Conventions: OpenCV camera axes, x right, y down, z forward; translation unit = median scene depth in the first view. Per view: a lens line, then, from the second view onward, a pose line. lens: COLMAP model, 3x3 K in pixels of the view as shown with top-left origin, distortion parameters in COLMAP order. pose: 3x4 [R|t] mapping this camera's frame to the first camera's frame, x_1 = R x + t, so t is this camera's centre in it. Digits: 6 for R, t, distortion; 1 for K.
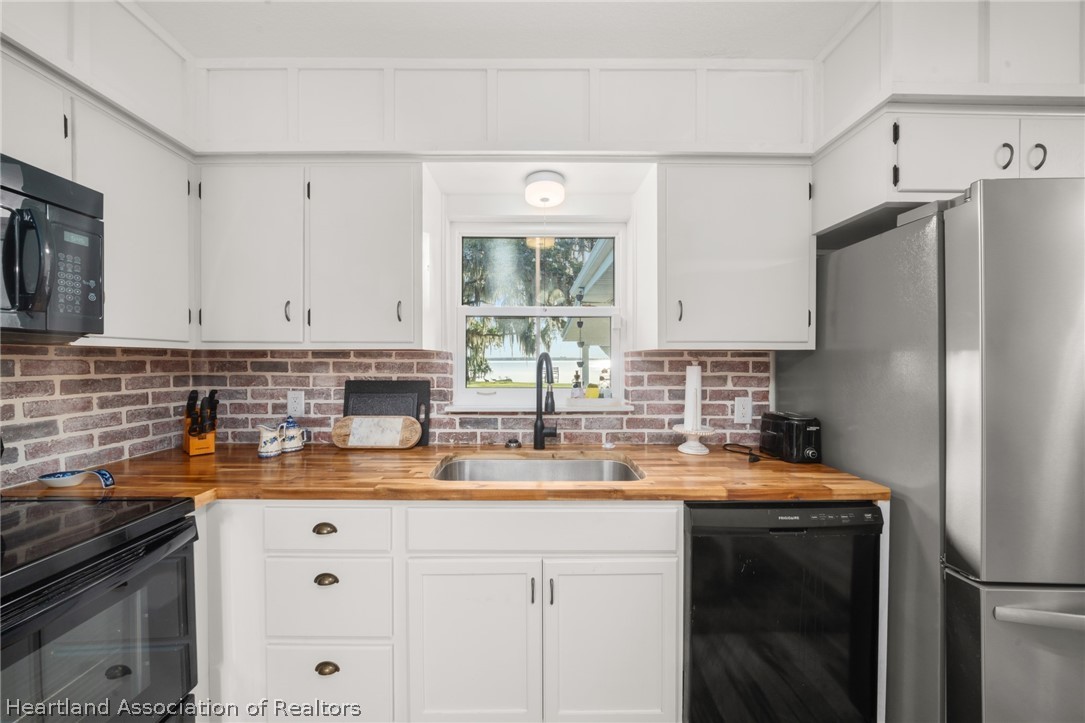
lens RADIAL K [[376.2, 0, 531.0], [0, 376.2, 363.2], [0, 0, 1]] dist [-0.005209, 0.000365]
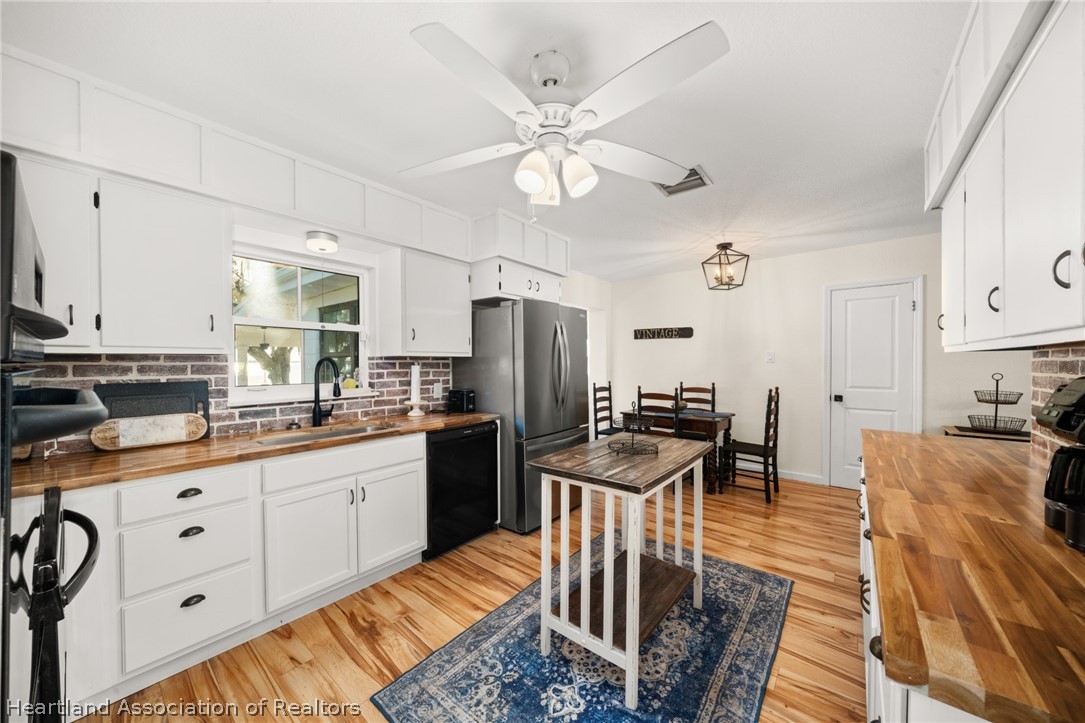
lens RADIAL K [[376.2, 0, 532.4], [0, 376.2, 368.1], [0, 0, 1]] dist [-0.005209, 0.000365]
pose [[0.646231, -0.016188, 0.762970, -0.509705], [0.010070, 0.999869, 0.012684, 0.002666], [-0.763076, -0.000514, 0.646309, -0.495306]]
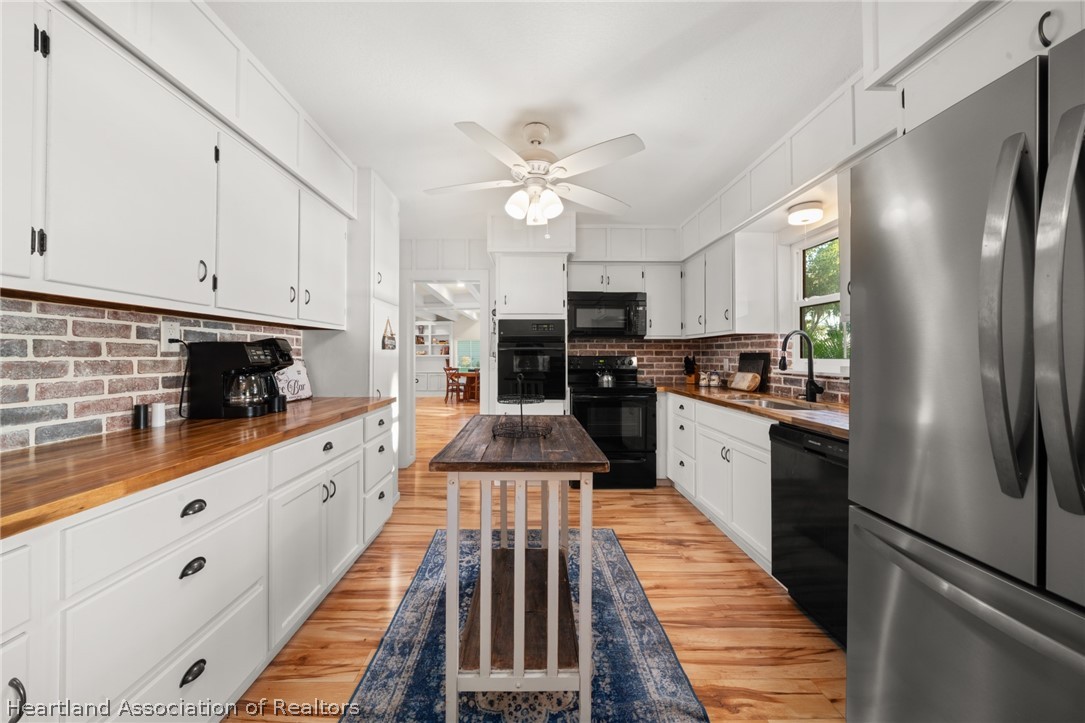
lens RADIAL K [[376.2, 0, 537.8], [0, 376.2, 355.5], [0, 0, 1]] dist [-0.005209, 0.000365]
pose [[0.021297, -0.002393, -0.999770, 1.326358], [-0.009774, 0.999949, -0.002601, 0.073965], [0.999725, 0.009827, 0.021272, -0.013985]]
